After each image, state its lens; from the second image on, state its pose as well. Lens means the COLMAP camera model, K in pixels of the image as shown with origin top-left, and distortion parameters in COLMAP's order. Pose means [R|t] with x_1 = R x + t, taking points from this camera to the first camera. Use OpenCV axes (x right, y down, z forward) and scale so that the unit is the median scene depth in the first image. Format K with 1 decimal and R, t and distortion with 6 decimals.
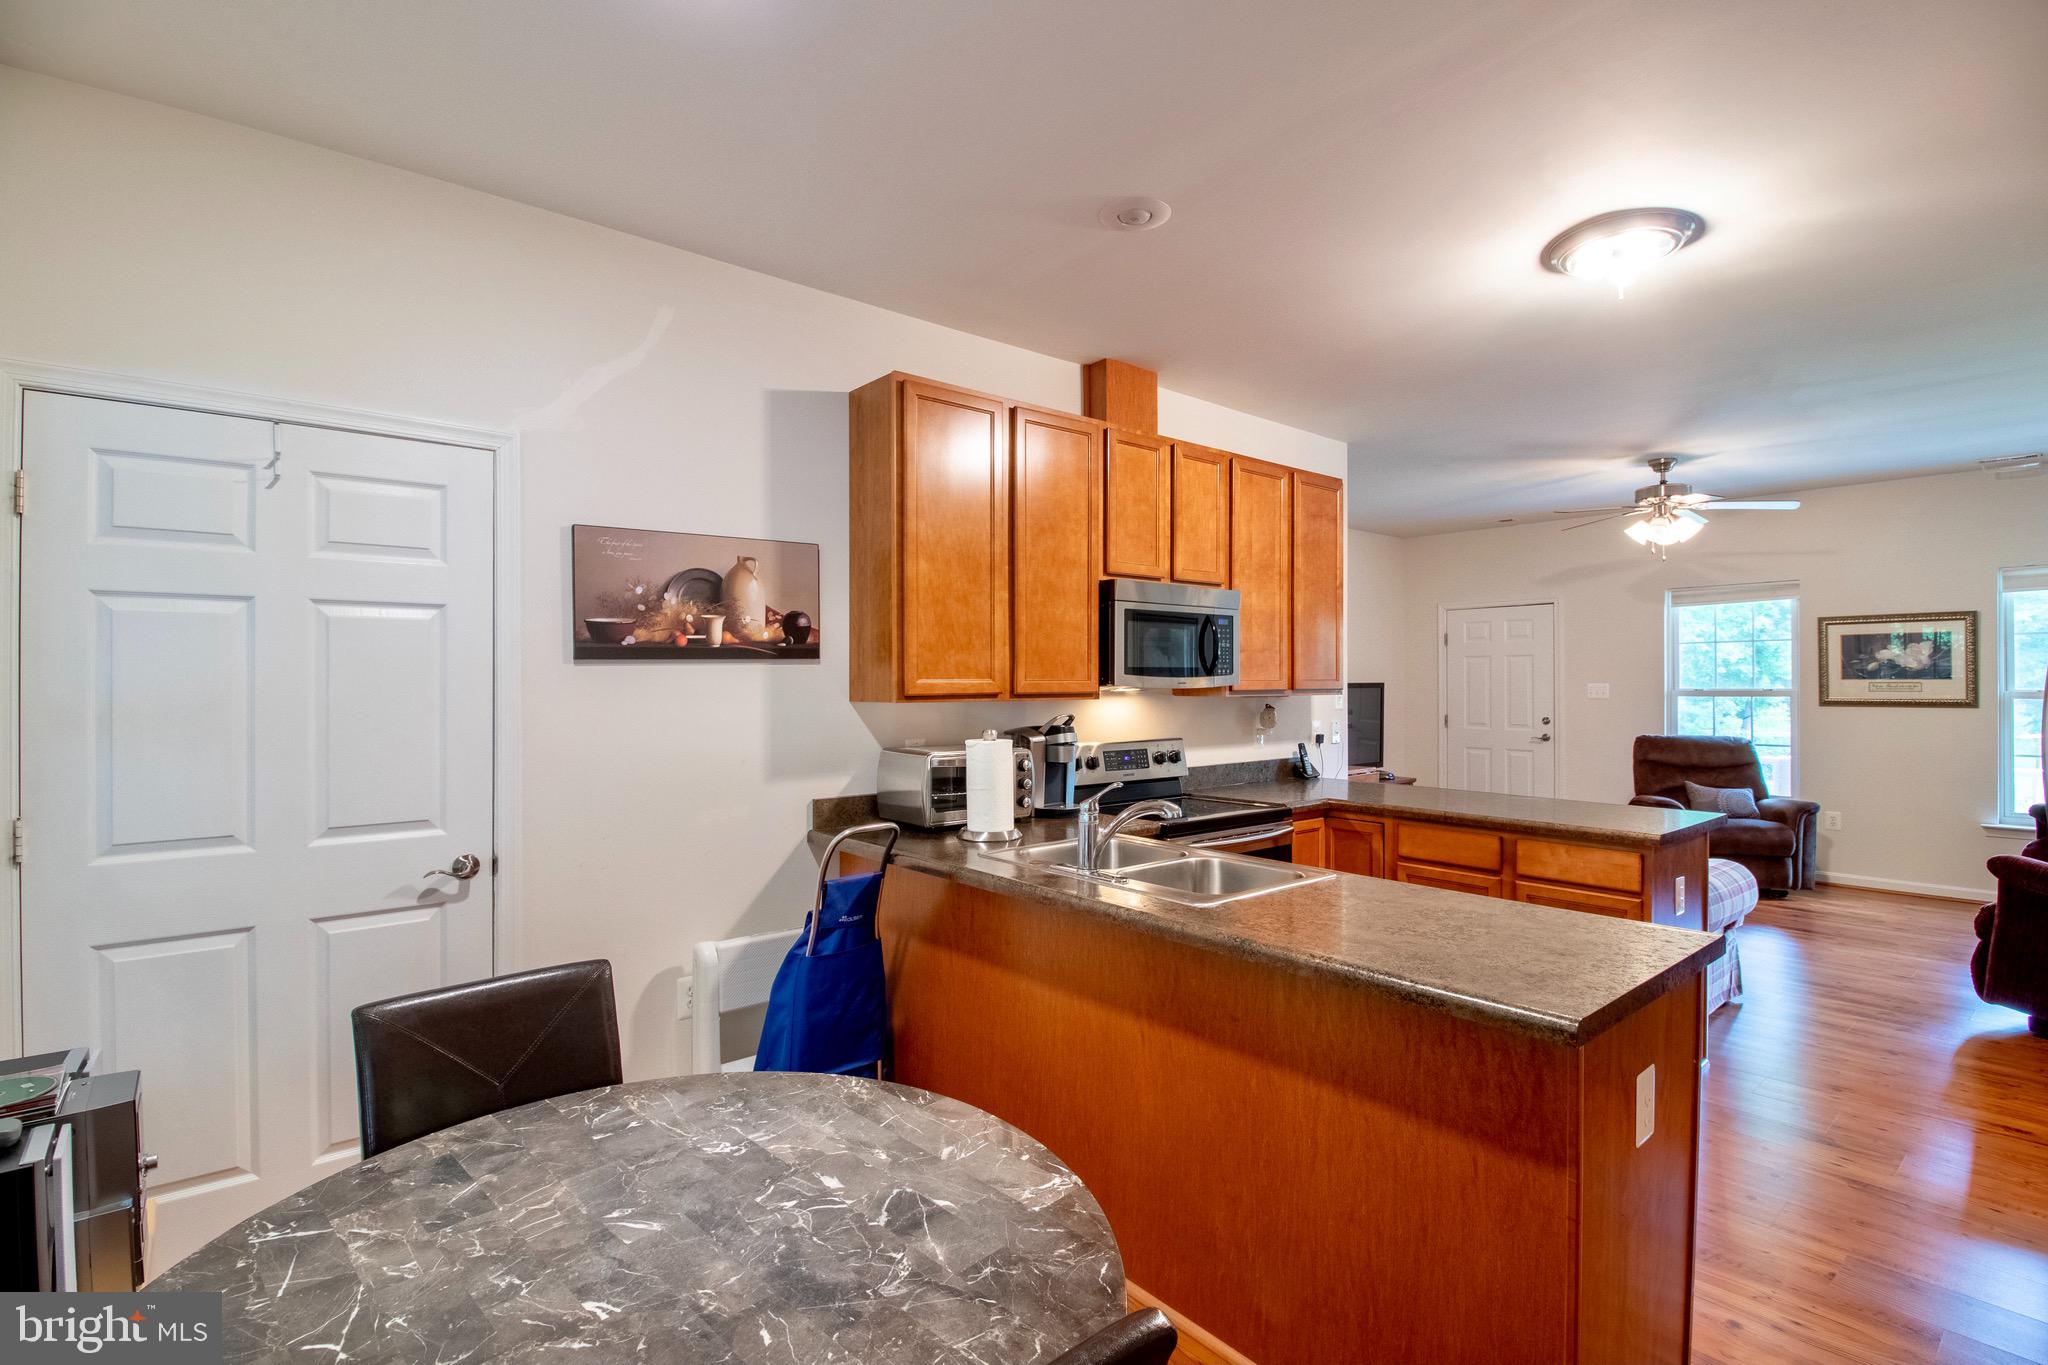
lens RADIAL K [[950.6, 0, 1024.9], [0, 950.6, 675.7], [0, 0, 1]] dist [-0.000796, -0.013390]
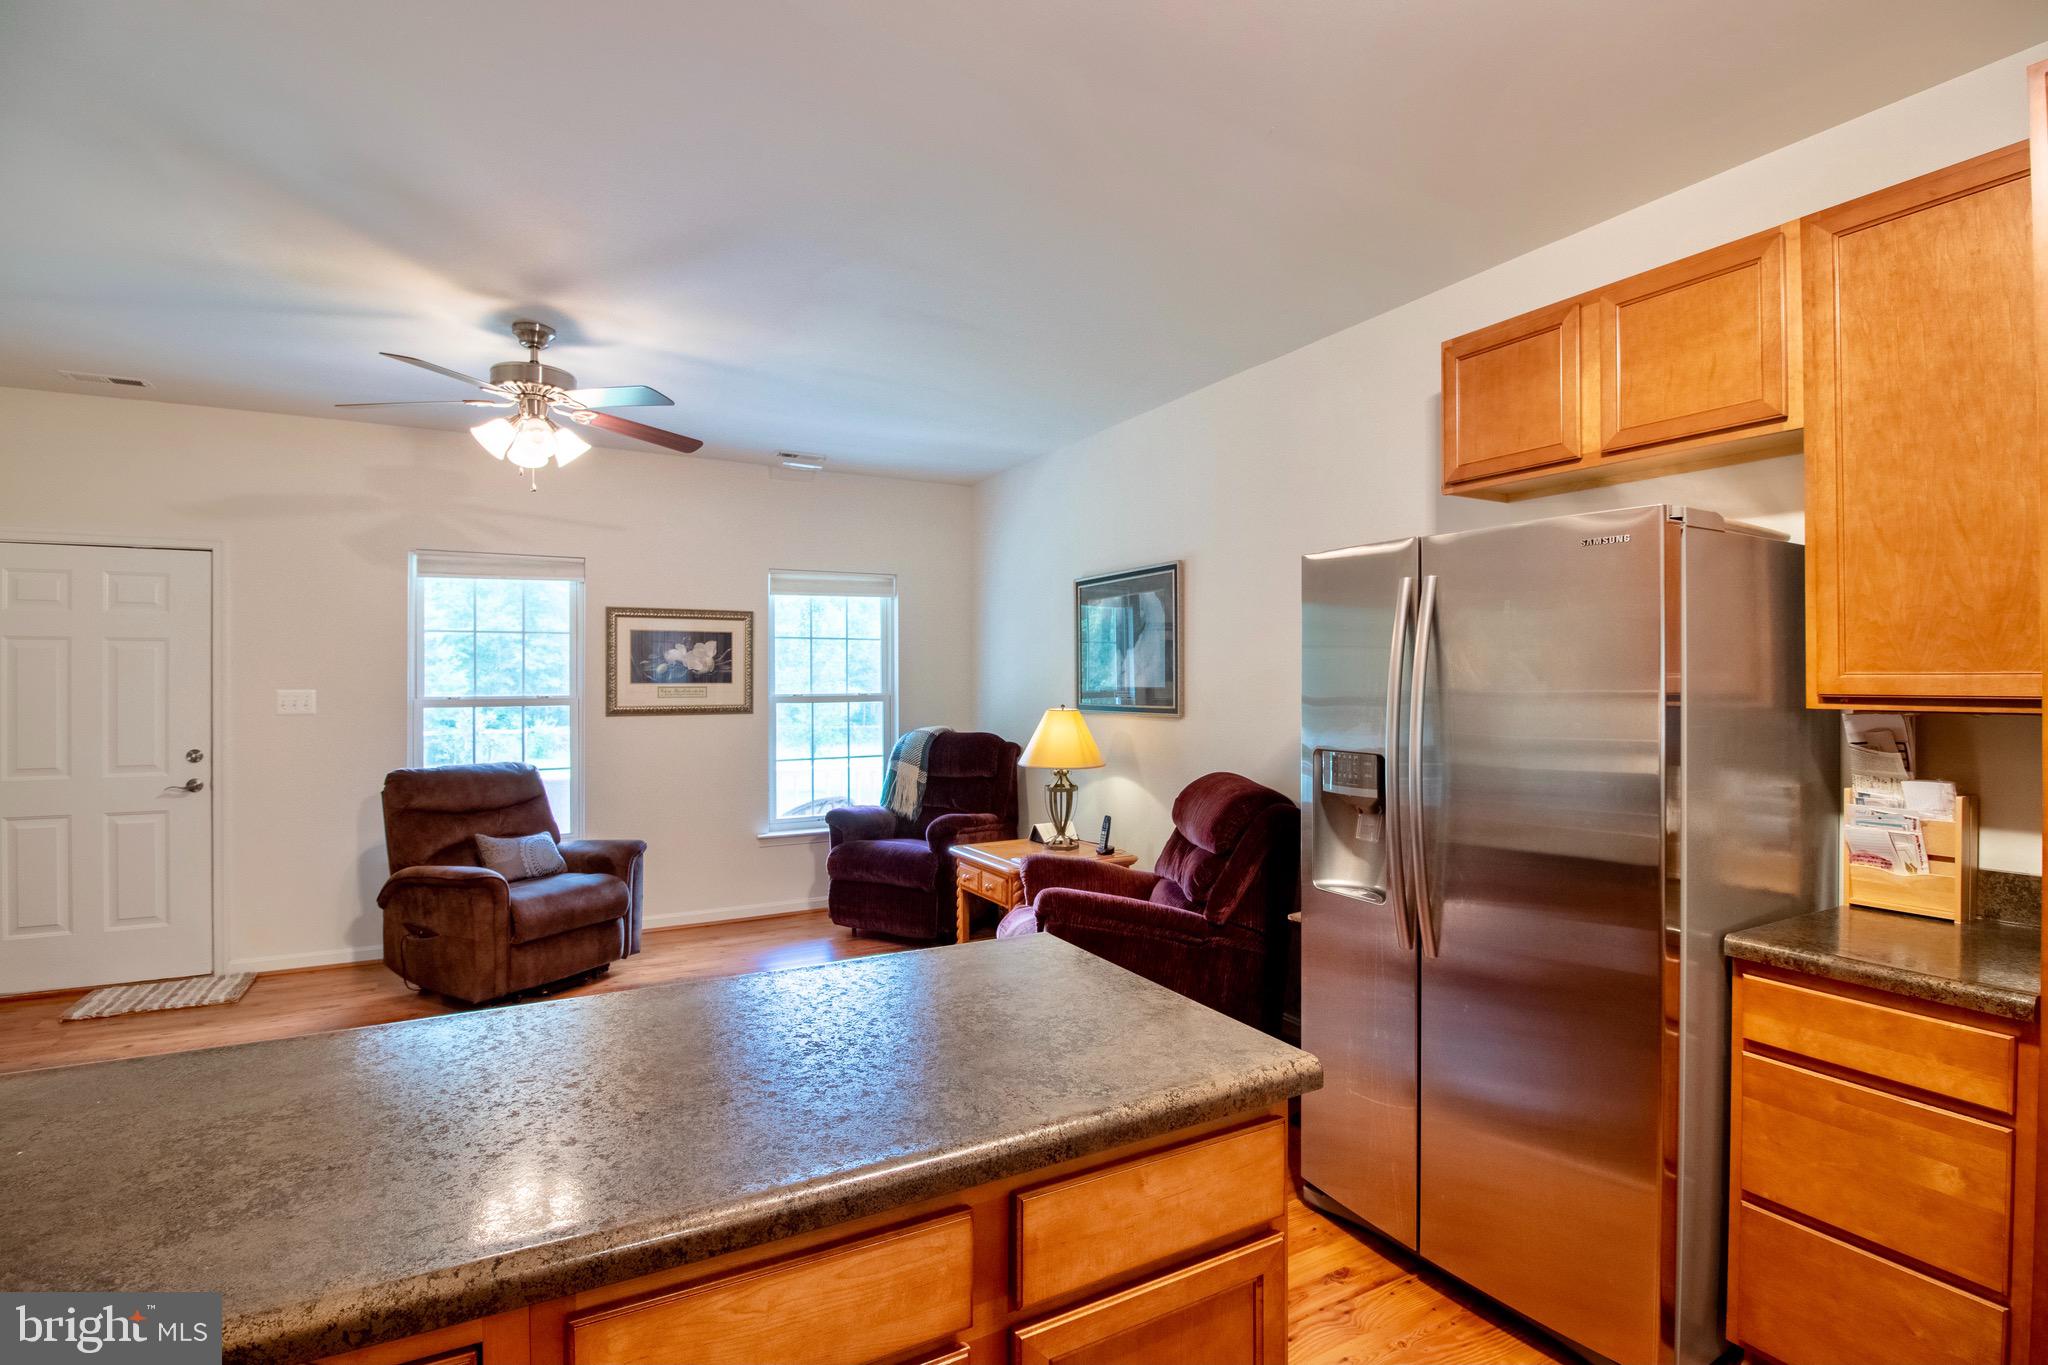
lens RADIAL K [[950.6, 0, 1024.3], [0, 950.6, 678.6], [0, 0, 1]] dist [-0.000796, -0.013390]
pose [[0.194310, 0.006433, 0.980919, 0.149964], [-0.004112, 0.999975, -0.005743, 0.003990], [-0.980932, -0.002918, 0.194331, 0.653295]]
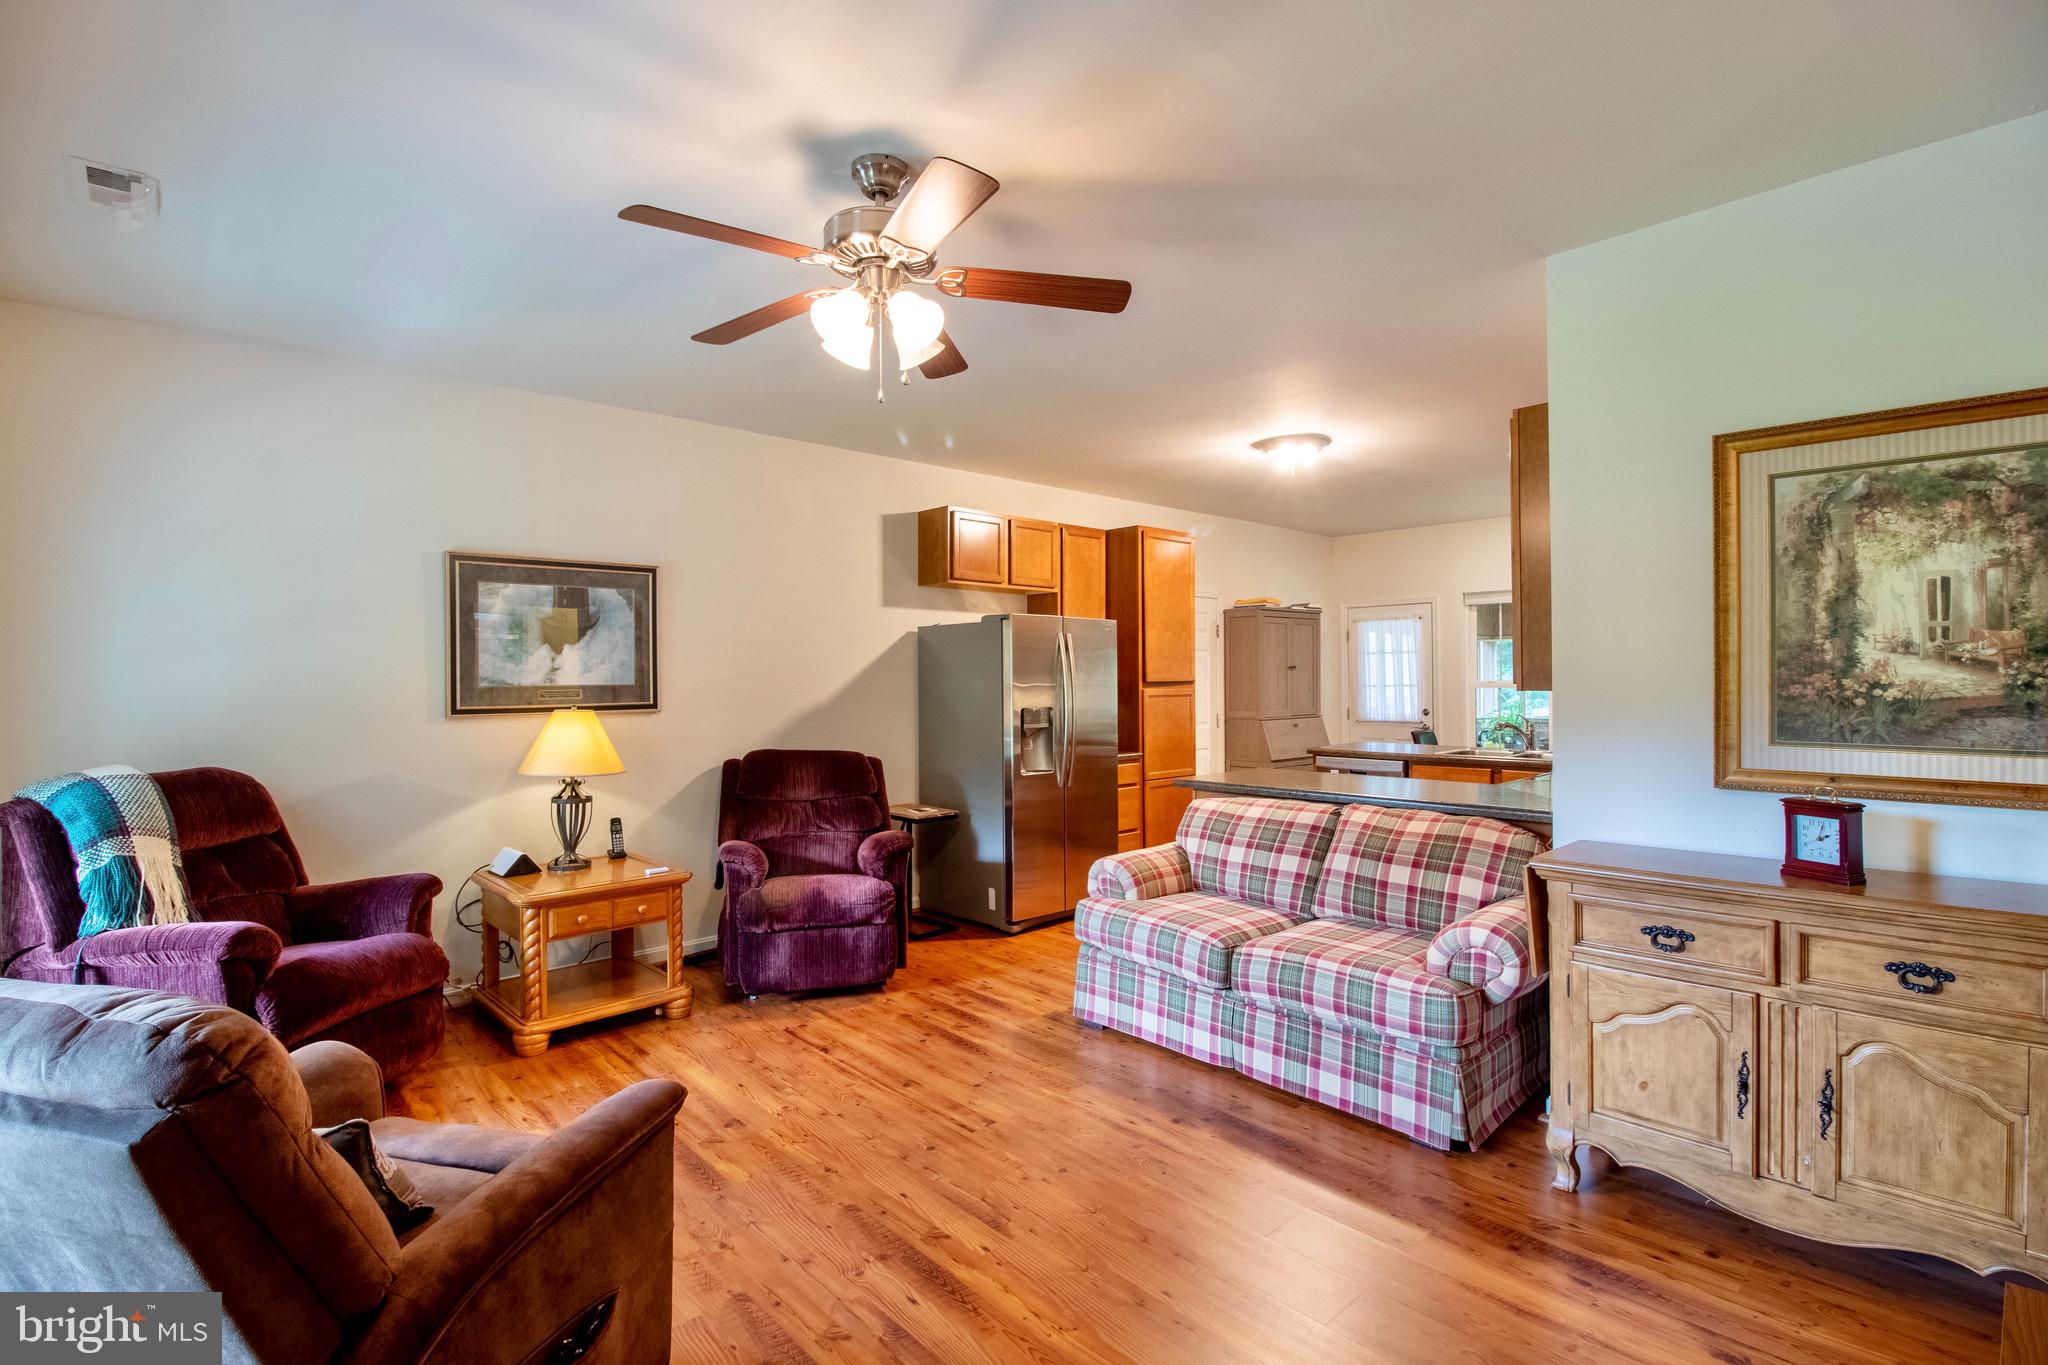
lens RADIAL K [[950.6, 0, 1025.2], [0, 950.6, 677.5], [0, 0, 1]] dist [-0.000796, -0.013390]
pose [[-0.998607, 0.010323, -0.051745, 0.732184], [0.010539, 0.999937, -0.003906, 0.007661], [0.051702, -0.004446, -0.998653, 1.660167]]
